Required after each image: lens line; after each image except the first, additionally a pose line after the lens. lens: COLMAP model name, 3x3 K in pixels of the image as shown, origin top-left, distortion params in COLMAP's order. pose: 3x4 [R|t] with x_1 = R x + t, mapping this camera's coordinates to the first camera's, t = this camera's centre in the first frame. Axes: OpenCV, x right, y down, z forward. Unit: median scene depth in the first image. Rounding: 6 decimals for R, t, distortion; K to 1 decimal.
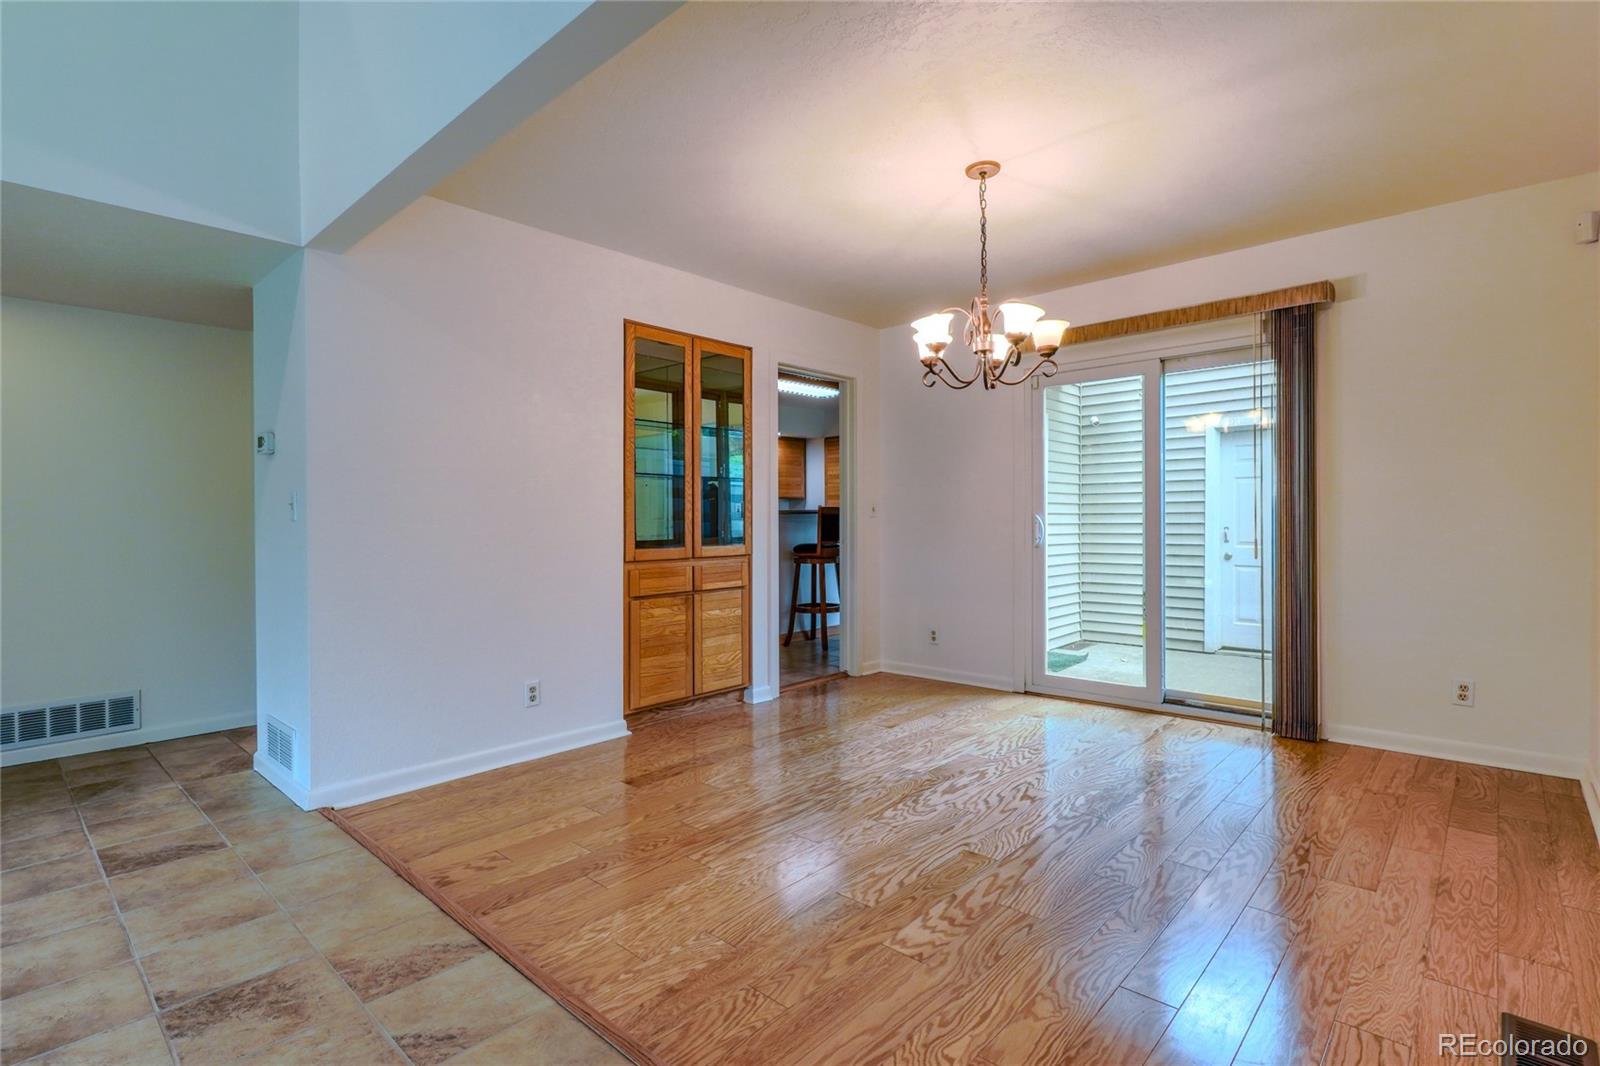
lens RADIAL K [[764.3, 0, 790.3], [0, 764.3, 522.0], [0, 0, 1]] dist [0.007608, -0.000185]
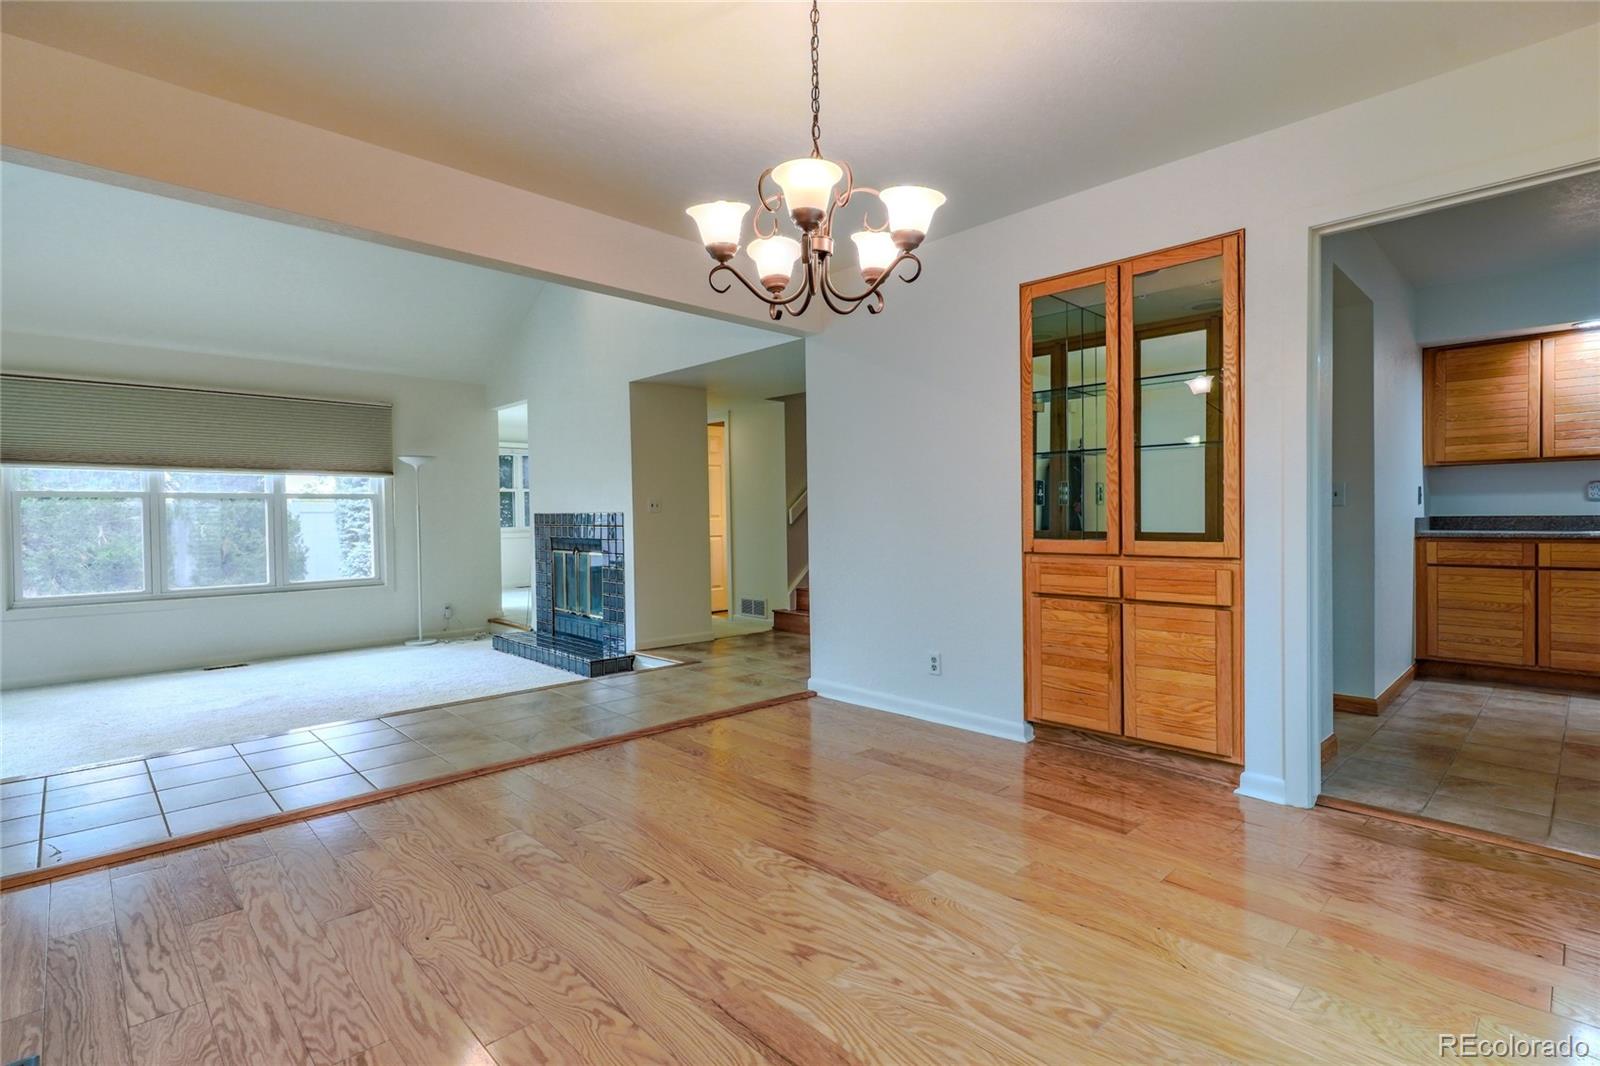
lens RADIAL K [[764.3, 0, 790.3], [0, 764.3, 522.0], [0, 0, 1]] dist [0.007608, -0.000185]
pose [[-0.067379, 0.017590, -0.997572, 0.782947], [0.007767, 0.999824, 0.017105, -0.001674], [0.997697, -0.006596, -0.067504, 0.869435]]
